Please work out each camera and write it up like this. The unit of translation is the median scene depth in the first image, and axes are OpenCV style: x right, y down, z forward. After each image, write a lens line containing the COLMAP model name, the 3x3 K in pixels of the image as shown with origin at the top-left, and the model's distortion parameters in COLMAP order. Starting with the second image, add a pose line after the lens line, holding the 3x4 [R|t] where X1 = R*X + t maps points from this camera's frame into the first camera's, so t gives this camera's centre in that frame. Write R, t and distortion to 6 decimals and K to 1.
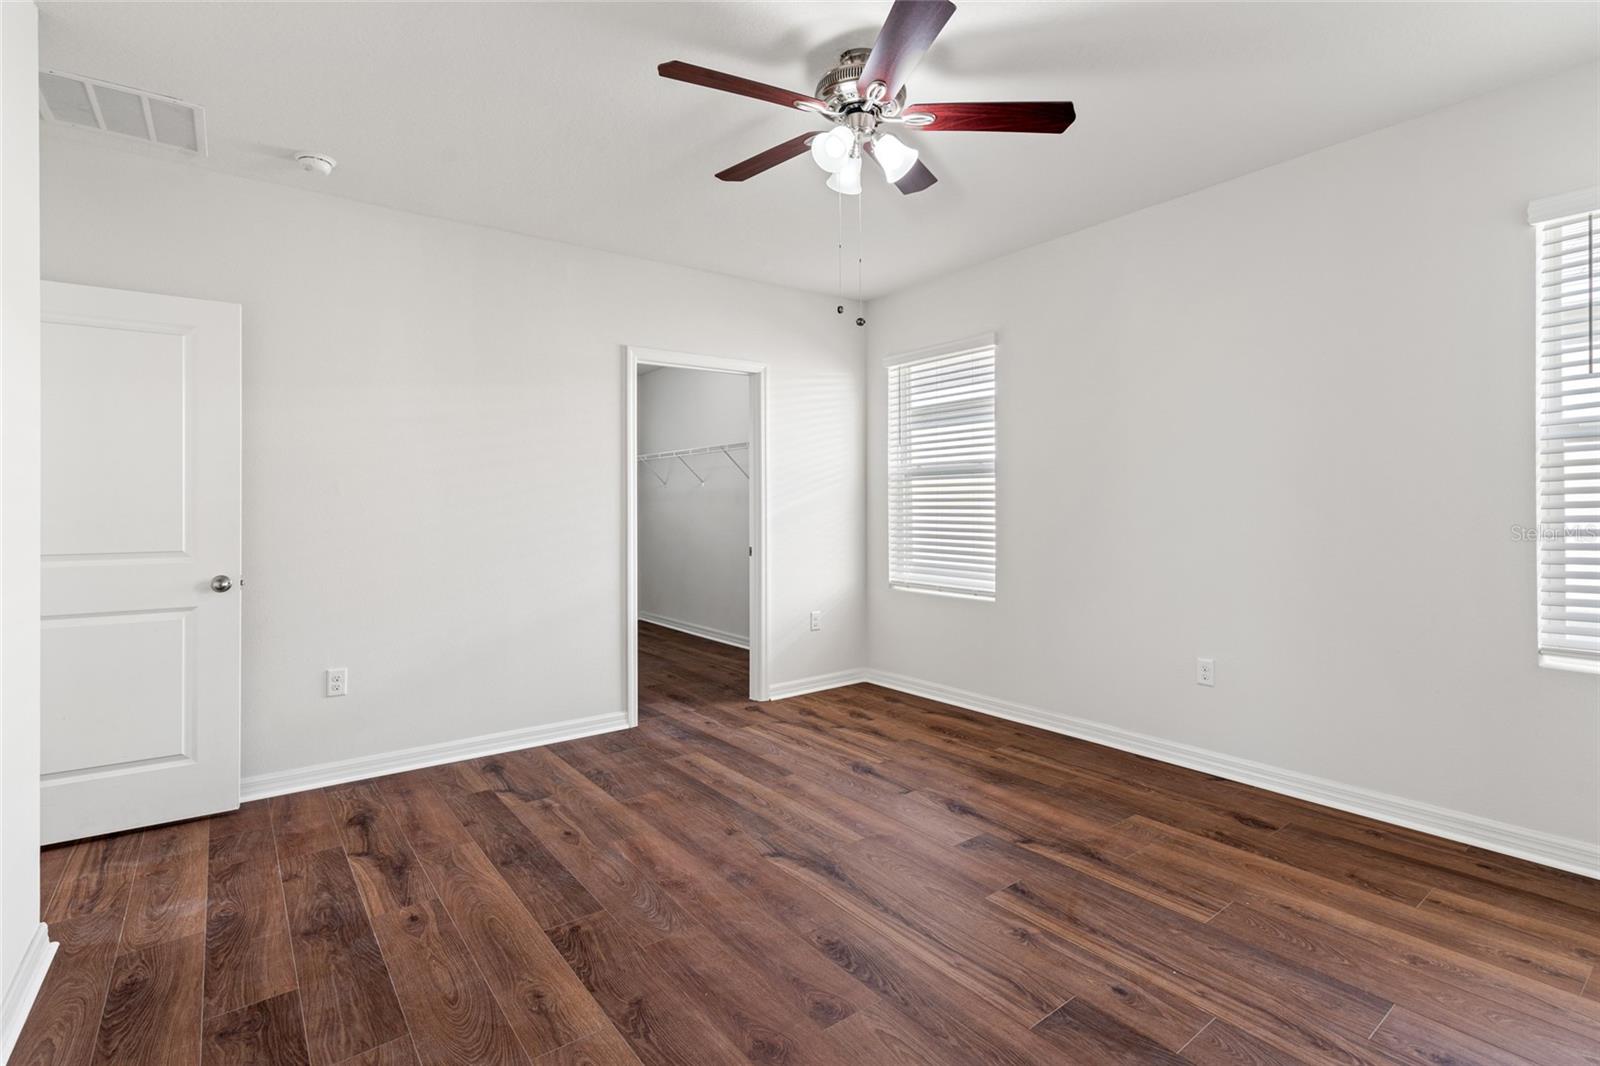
lens RADIAL K [[725.8, 0, 786.1], [0, 725.8, 504.9], [0, 0, 1]] dist [0.001251, 0.001292]
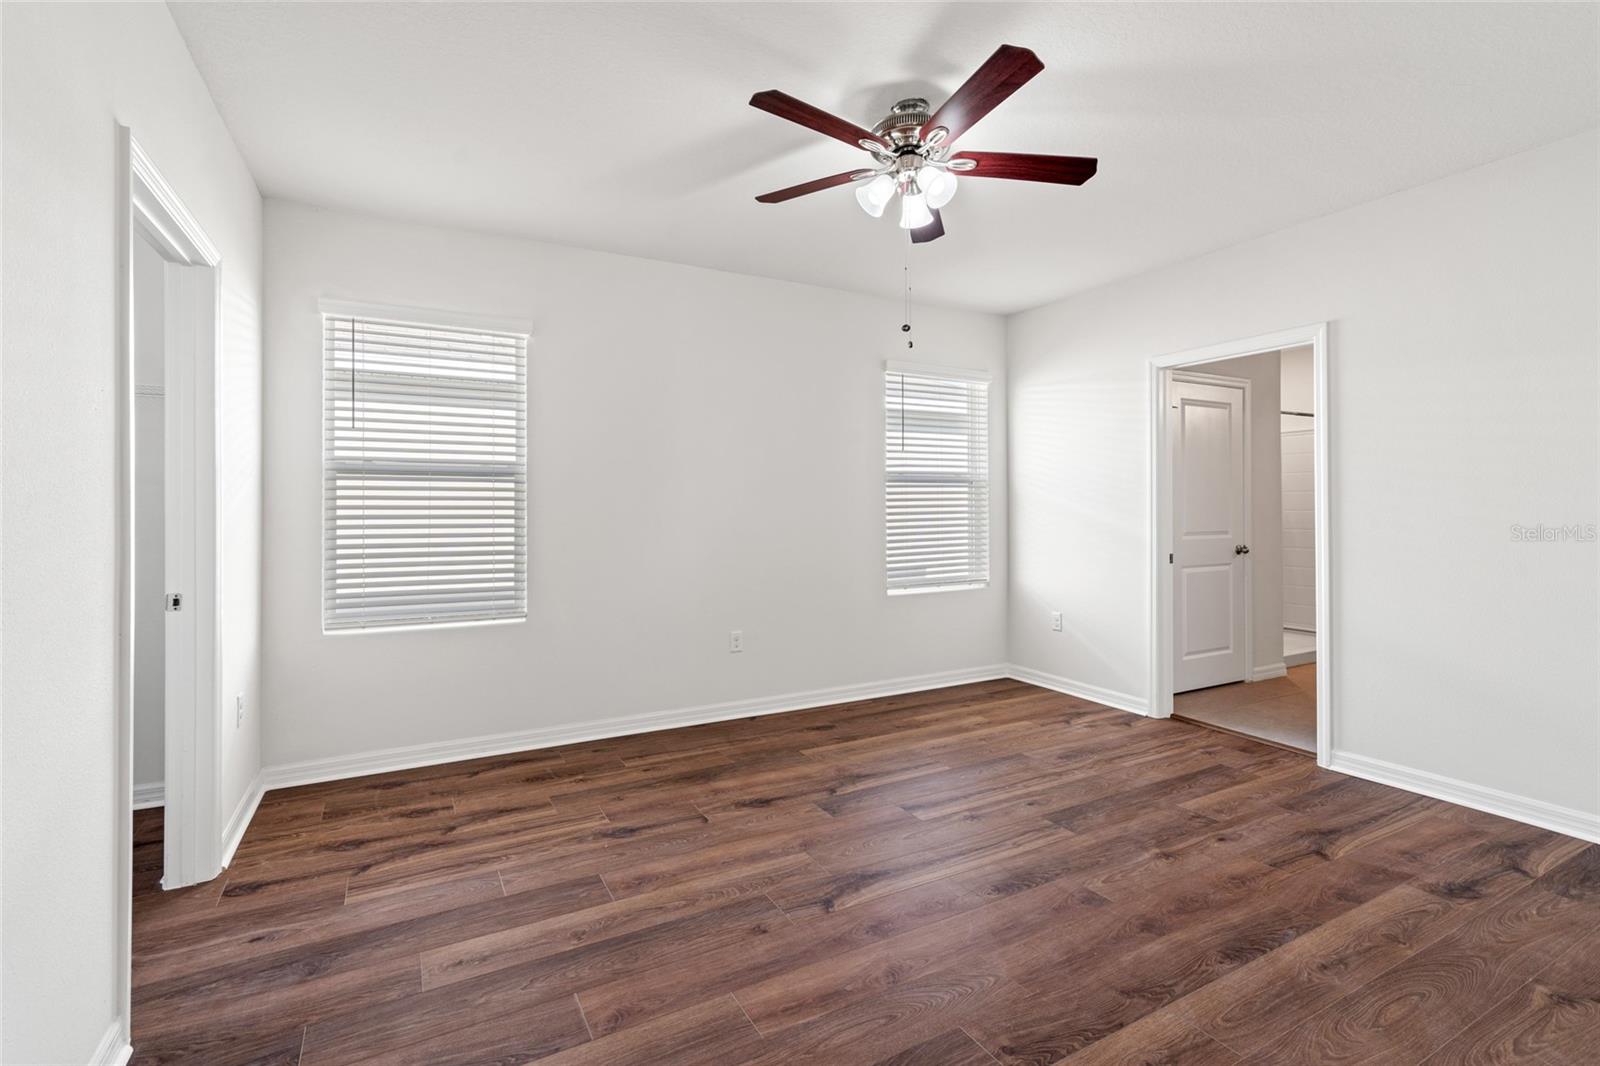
lens RADIAL K [[725.8, 0, 786.1], [0, 725.8, 504.9], [0, 0, 1]] dist [0.001251, 0.001292]
pose [[0.165400, 0.016358, 0.986091, -0.757804], [0.001319, 0.999858, -0.016808, 0.007568], [-0.986226, 0.004080, 0.165354, 0.754634]]
